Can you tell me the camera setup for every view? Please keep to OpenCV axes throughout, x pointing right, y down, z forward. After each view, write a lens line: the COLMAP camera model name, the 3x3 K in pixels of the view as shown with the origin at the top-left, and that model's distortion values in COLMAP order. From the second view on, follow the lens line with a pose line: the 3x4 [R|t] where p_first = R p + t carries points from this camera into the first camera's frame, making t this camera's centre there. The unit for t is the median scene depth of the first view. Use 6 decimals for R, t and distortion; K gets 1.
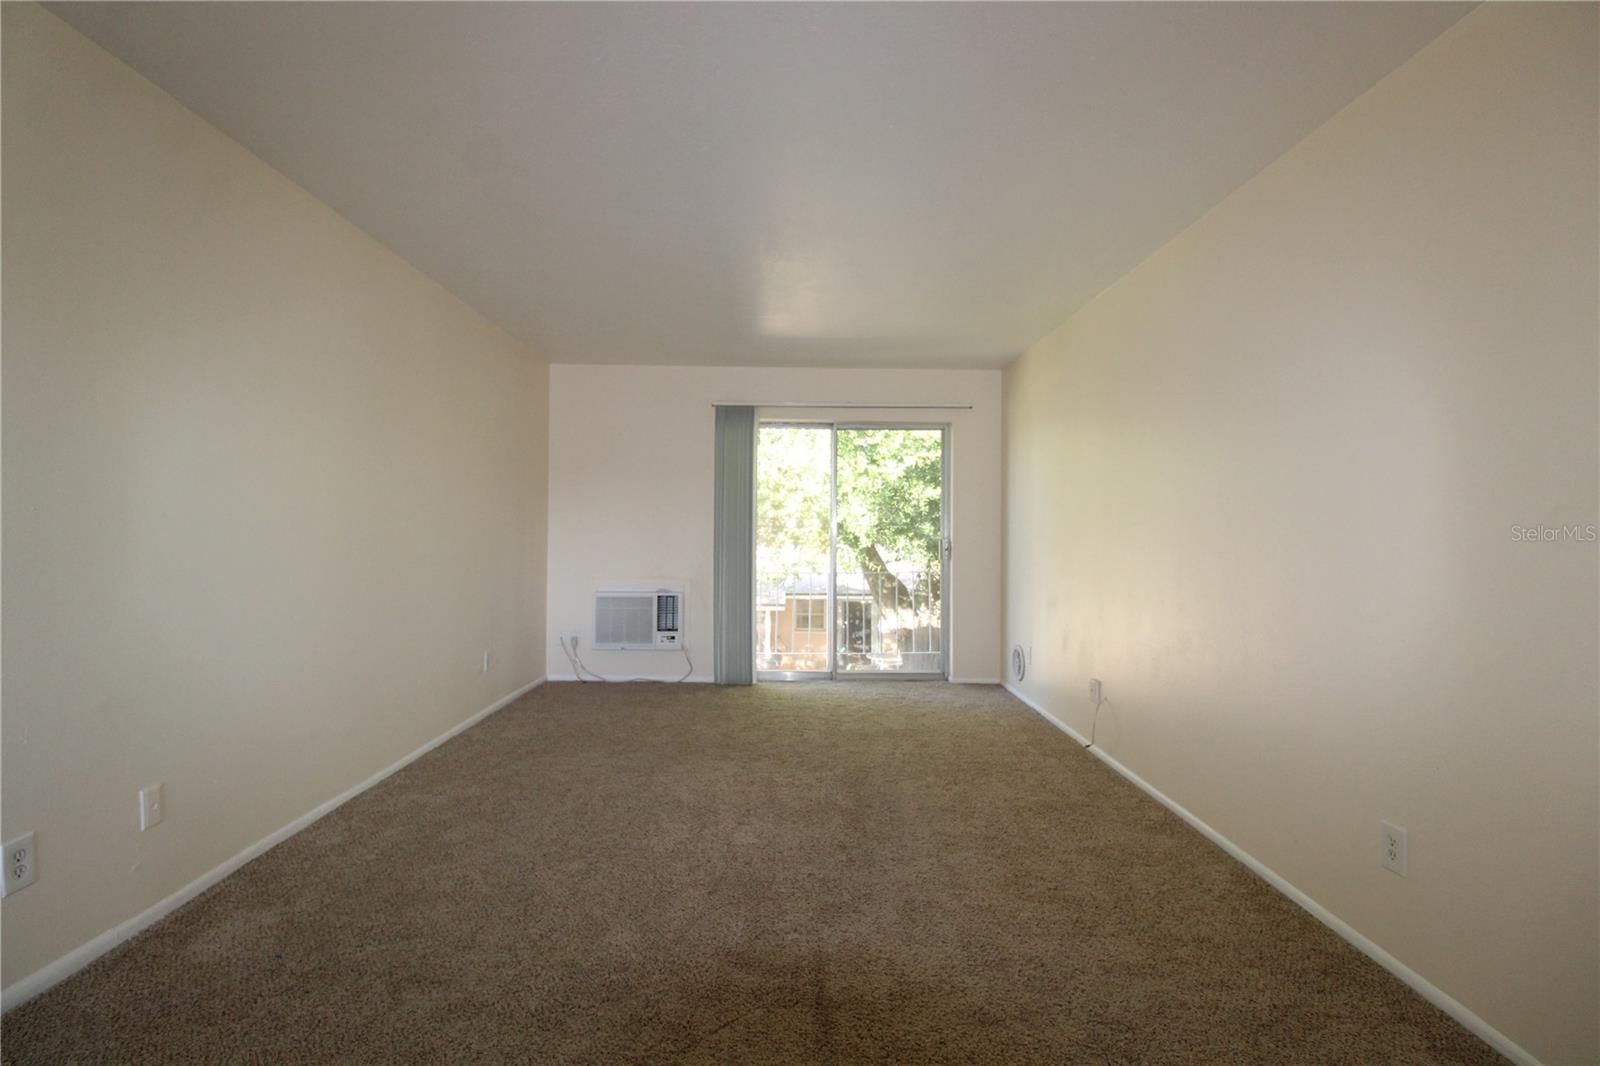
lens RADIAL K [[762.8, 0, 800.0], [0, 762.8, 533.0], [0, 0, 1]] dist [-0.001115, -0.012460]
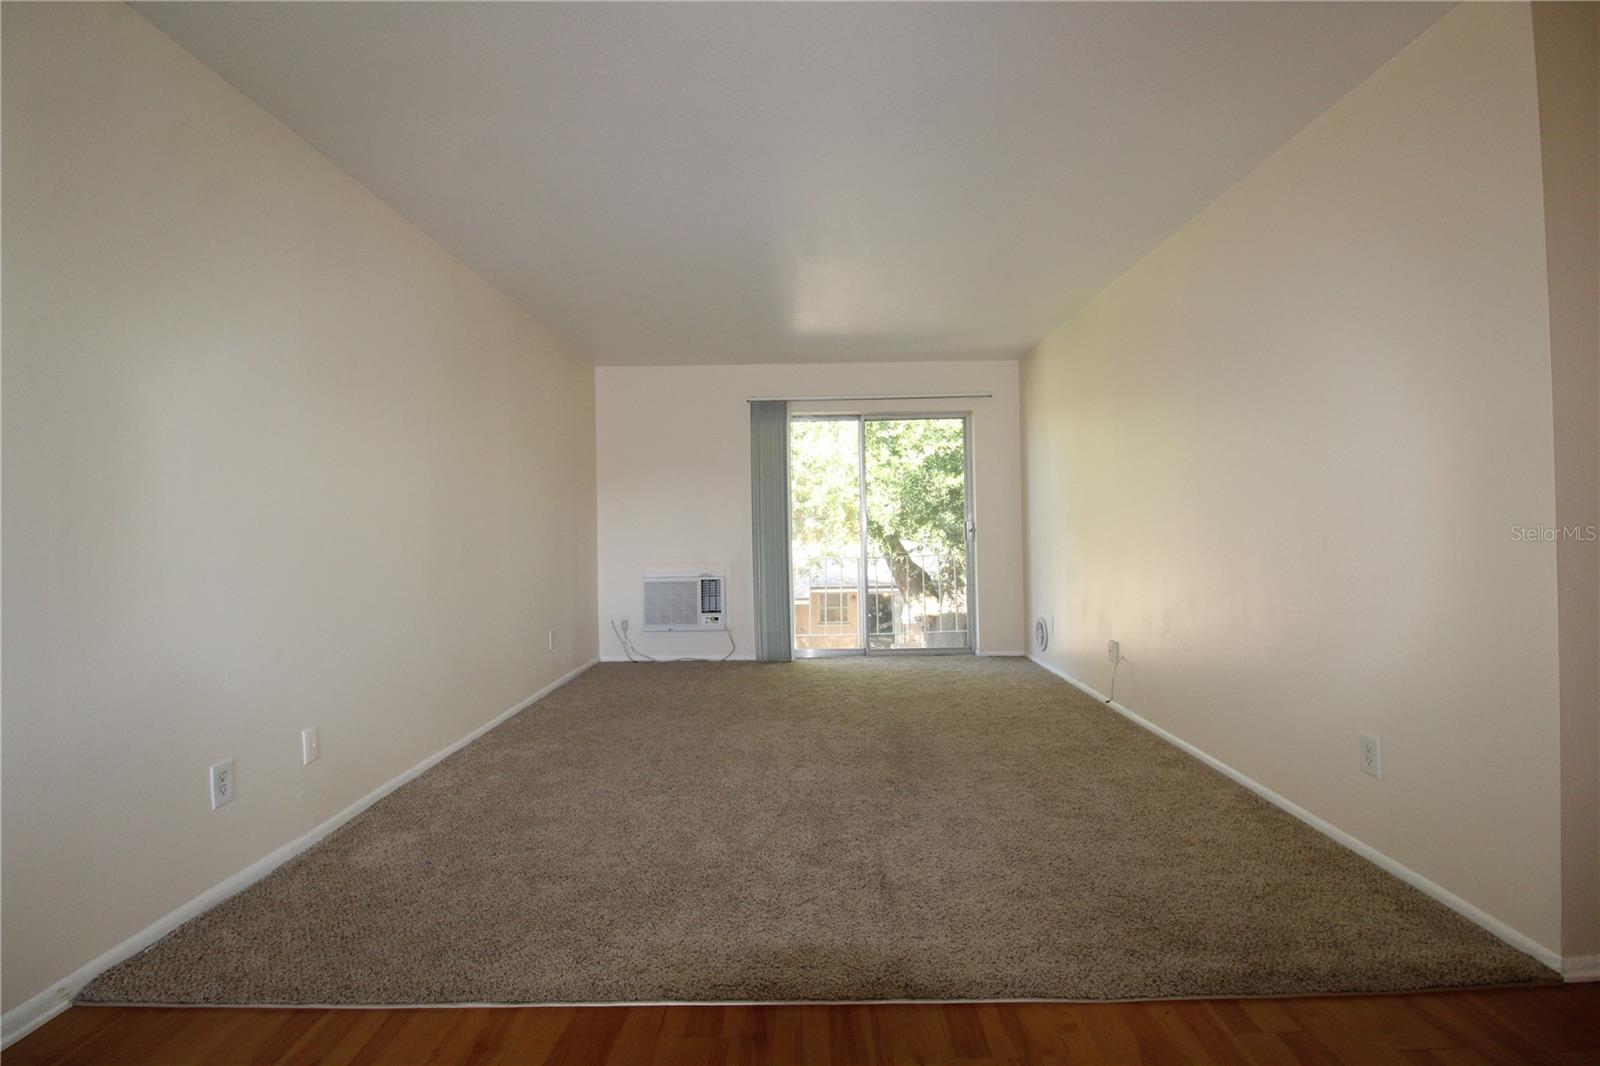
lens RADIAL K [[762.8, 0, 800.0], [0, 762.8, 533.0], [0, 0, 1]] dist [-0.001115, -0.012460]
pose [[0.999425, -0.024845, -0.023086, -0.036001], [0.024886, 0.999689, 0.001501, 0.030557], [0.023042, -0.002074, 0.999732, -0.115505]]
